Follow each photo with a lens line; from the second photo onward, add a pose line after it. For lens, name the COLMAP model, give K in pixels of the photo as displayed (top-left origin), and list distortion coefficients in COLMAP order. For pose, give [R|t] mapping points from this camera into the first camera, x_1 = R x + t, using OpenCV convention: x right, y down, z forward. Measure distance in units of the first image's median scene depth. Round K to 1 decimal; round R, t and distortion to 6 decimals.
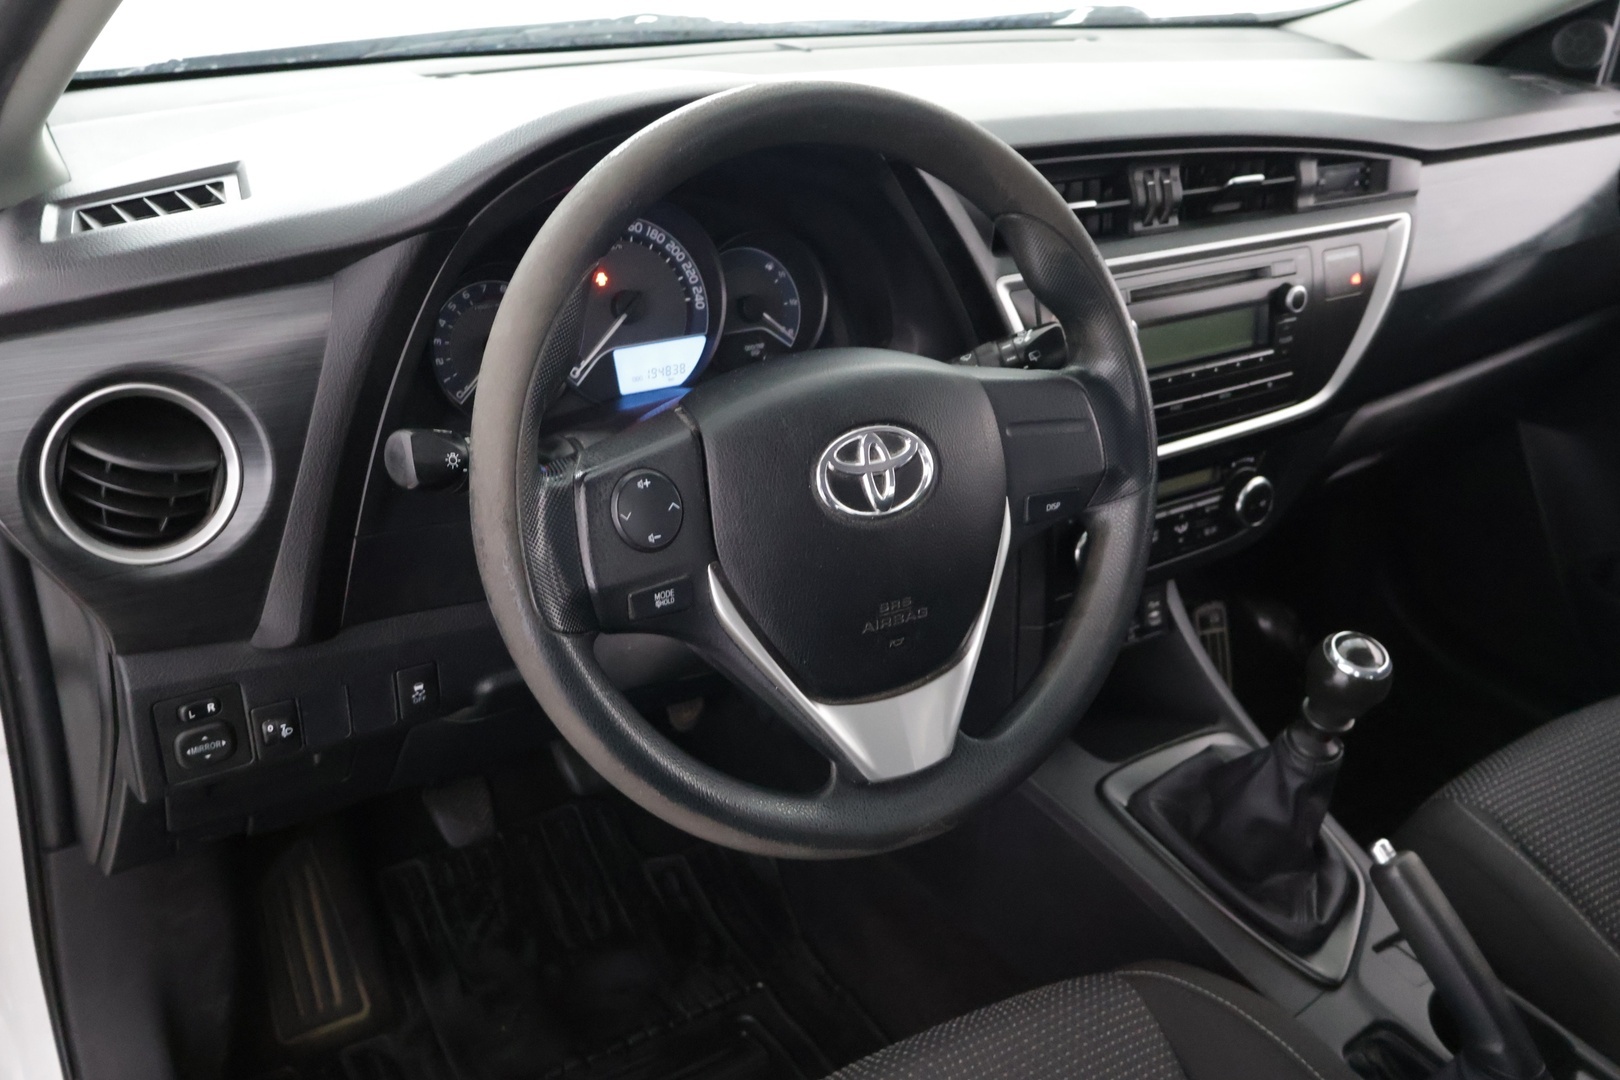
lens RADIAL K [[1393.3, 0, 810.0], [0, 1393.3, 540.0], [0, 0, 1]] dist [-0.002288, 0.006889]
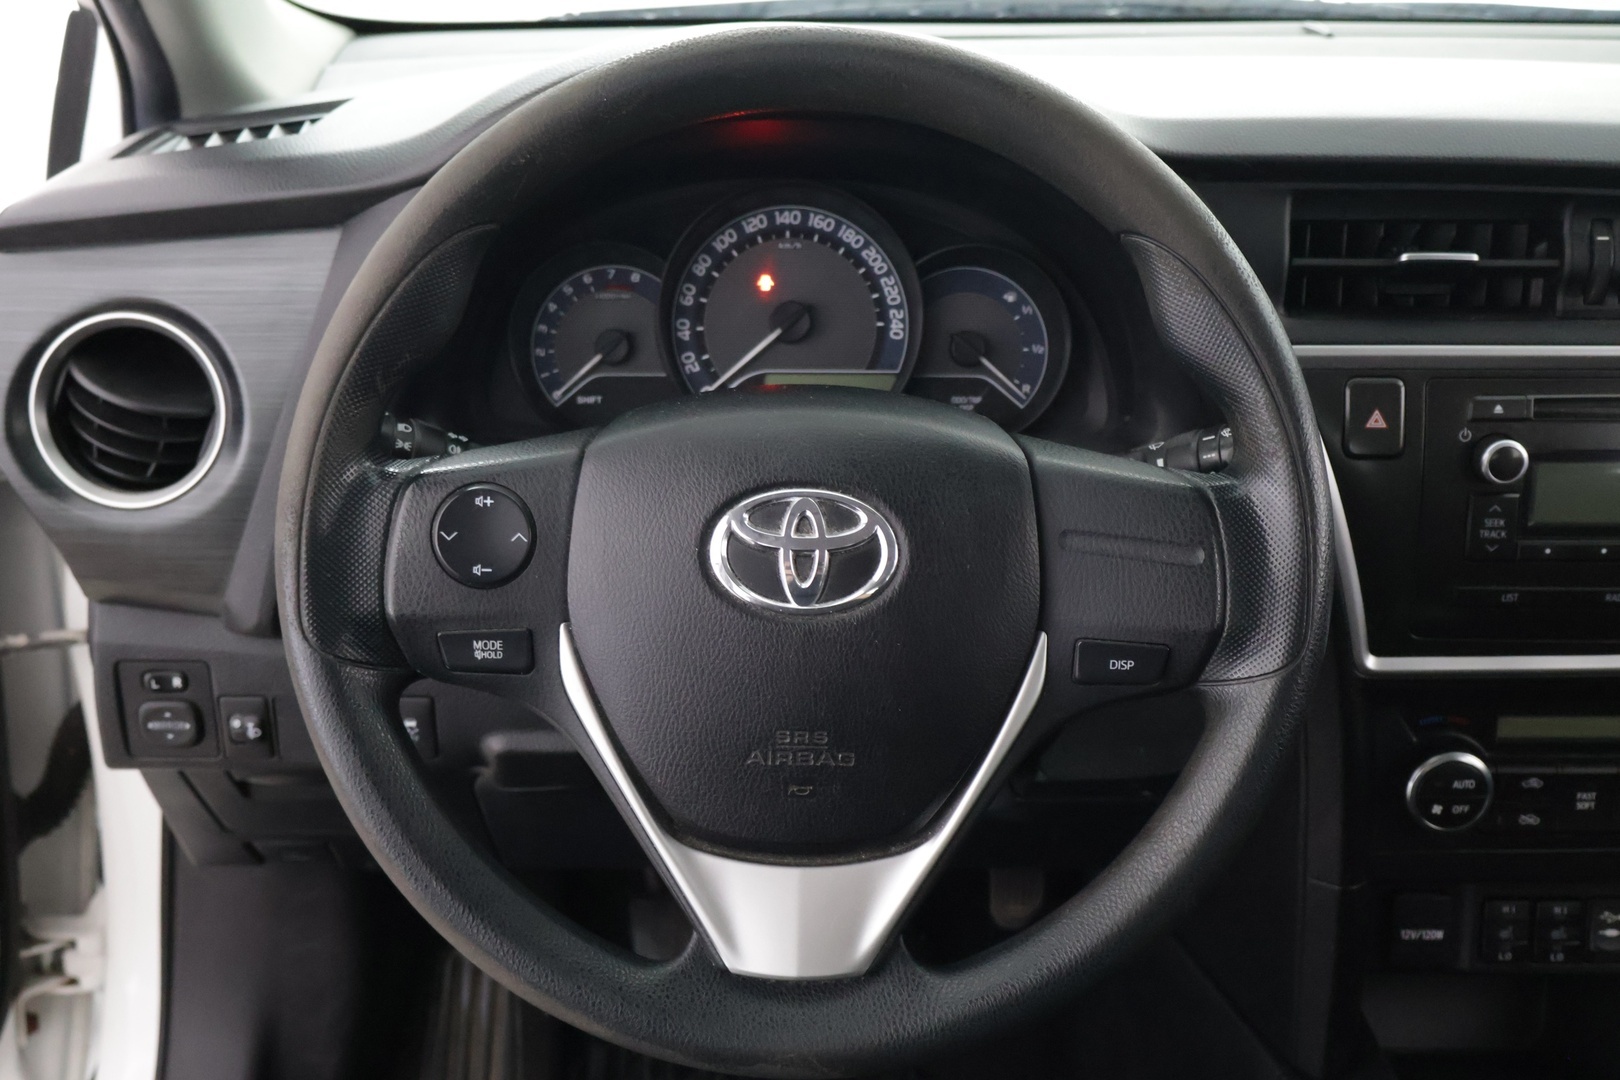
lens RADIAL K [[1815.6, 0, 794.4], [0, 1815.6, 539.2], [0, 0, 1]] dist [0.008903, 0.002136]
pose [[0.851817, 0.177383, -0.492892, 0.416141], [-0.218170, 0.975566, -0.025953, -0.023412], [0.476245, 0.129641, 0.869703, 0.138071]]
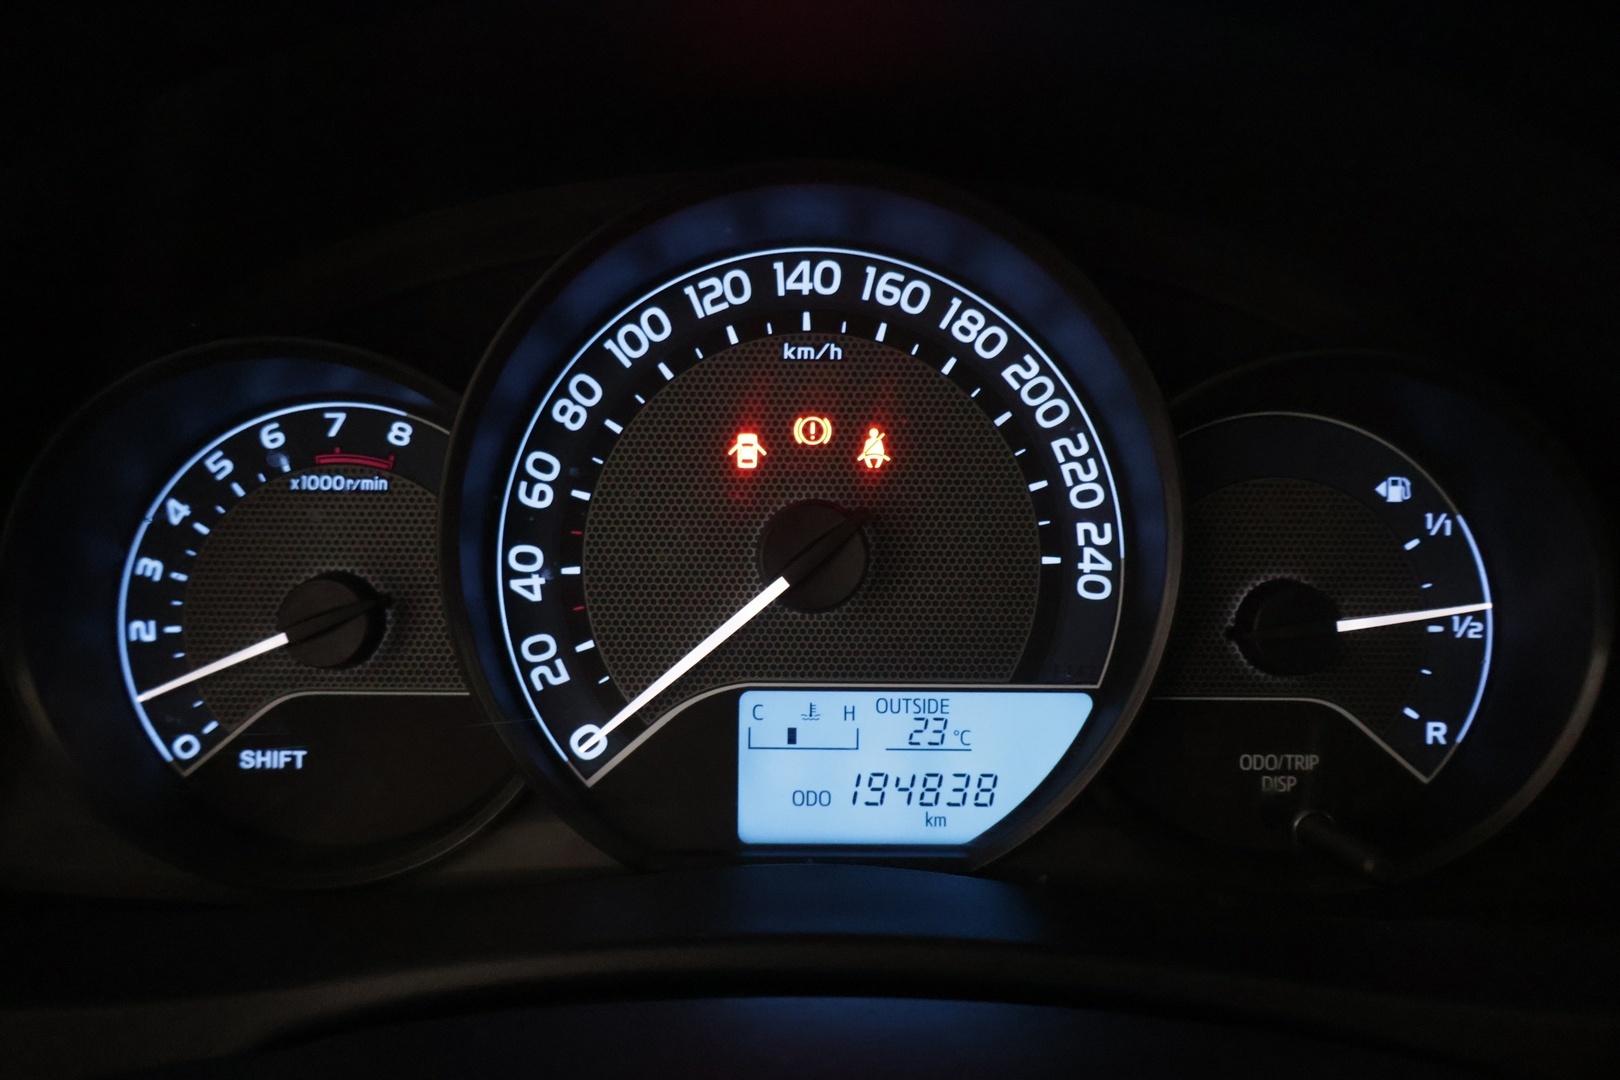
lens RADIAL K [[1359.7, 0, 810.0], [0, 1359.7, 540.0], [0, 0, 1]] dist [-0.004497, 0.005049]
pose [[0.850771, 0.162470, -0.499792, 0.010195], [-0.223712, 0.972507, -0.064676, -0.159965], [0.475544, 0.166834, 0.863727, 0.795643]]
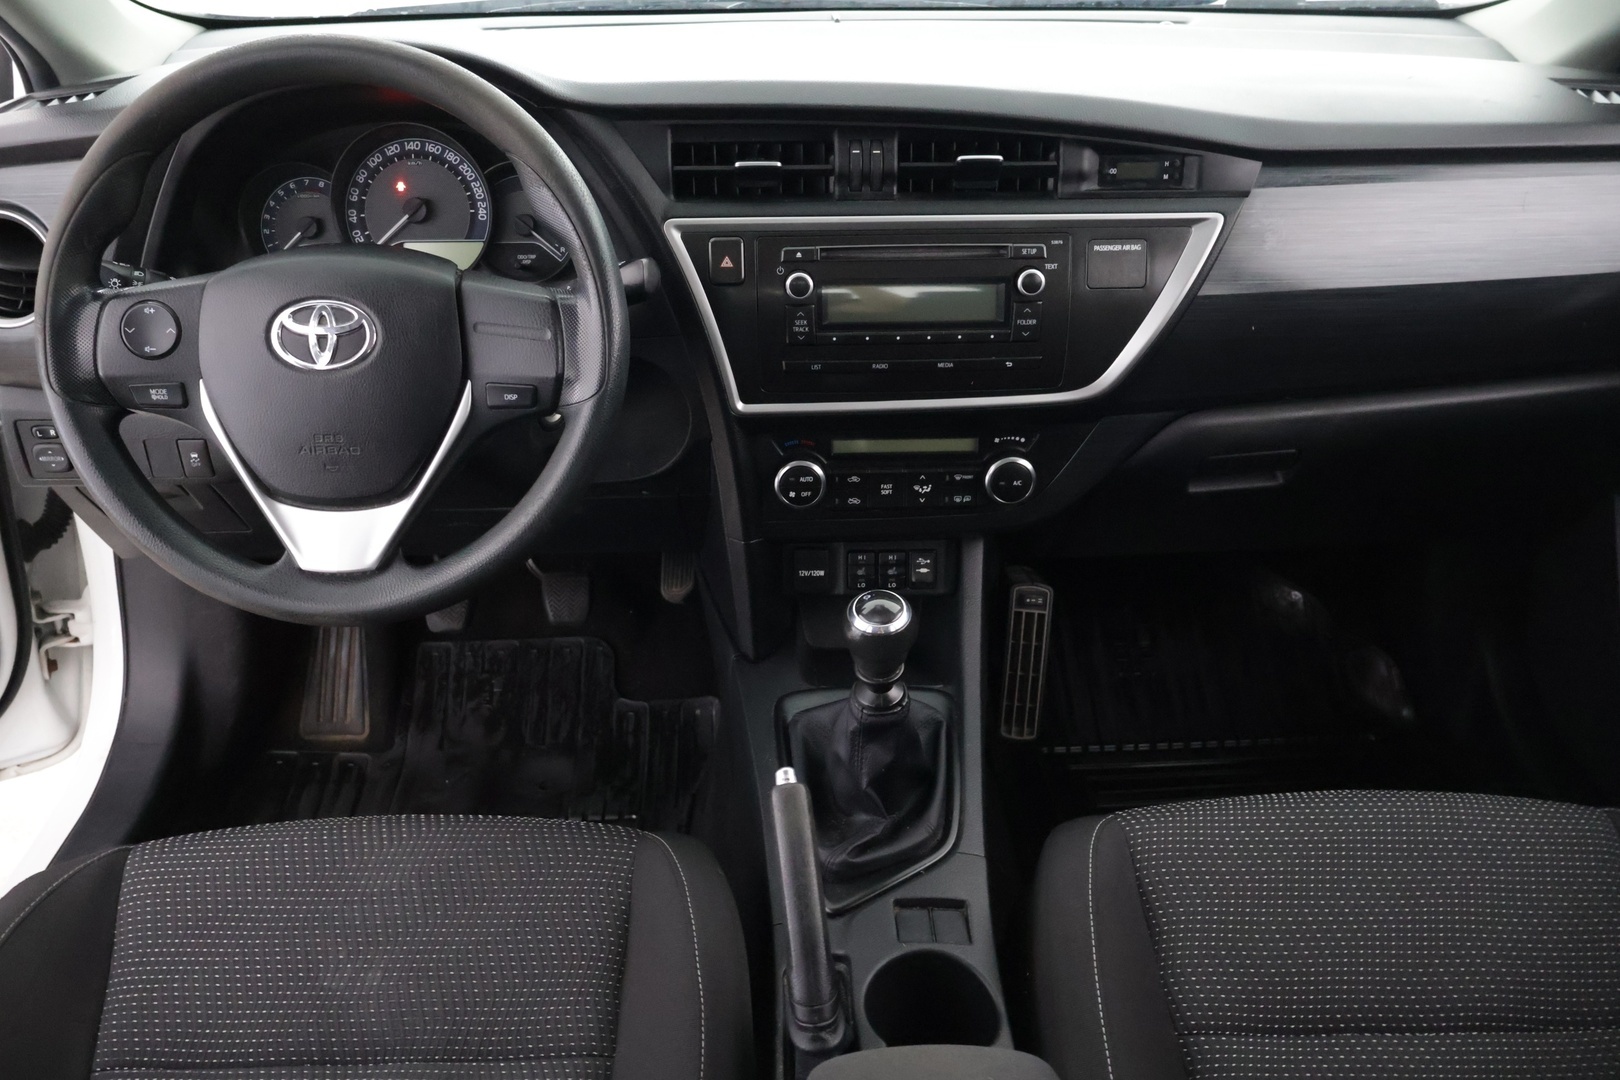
lens RADIAL K [[1359.7, 0, 810.0], [0, 1359.7, 540.0], [0, 0, 1]] dist [-0.004497, 0.005049]
pose [[0.858083, 0.215255, -0.466218, 0.881113], [-0.202895, 0.976148, 0.077260, -0.042302], [0.471729, 0.028298, 0.881290, 0.074227]]
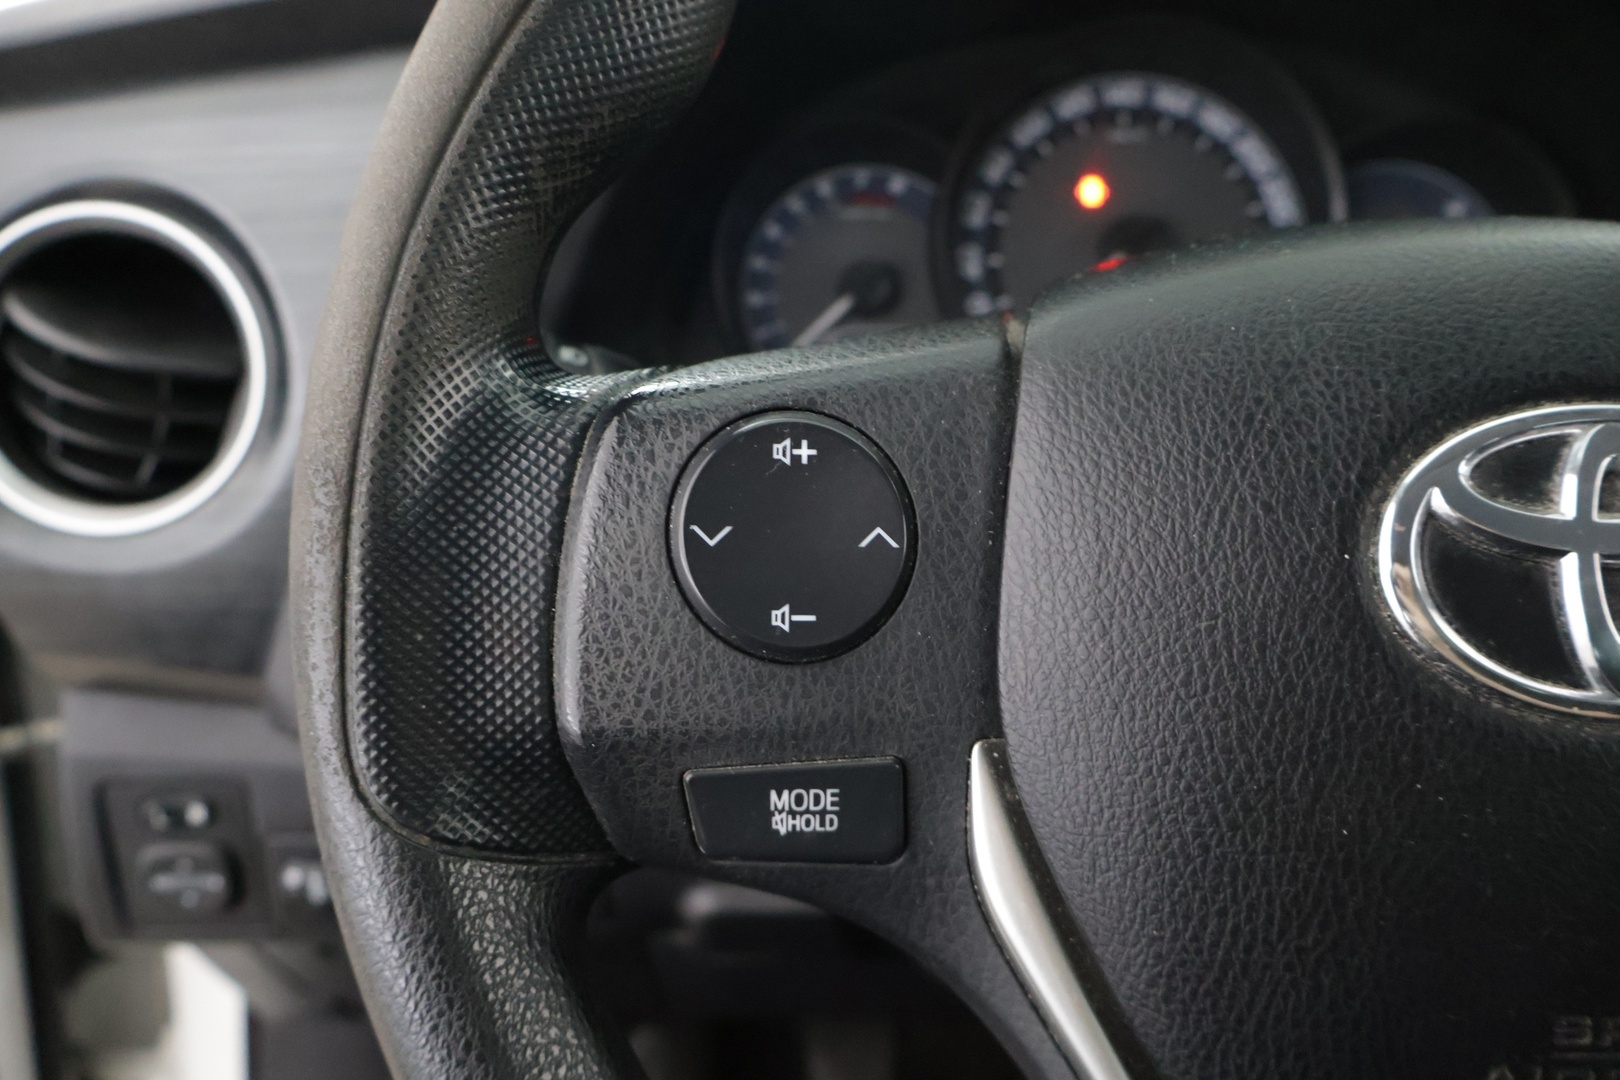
lens RADIAL K [[1360.6, 0, 808.8], [0, 1360.6, 550.0], [0, 0, 1]] dist [-0.005738, 0.005755]
pose [[0.855470, 0.142576, -0.497838, 0.036145], [-0.203507, 0.976566, -0.070022, 0.003242], [0.476188, 0.161215, 0.864439, 0.550571]]
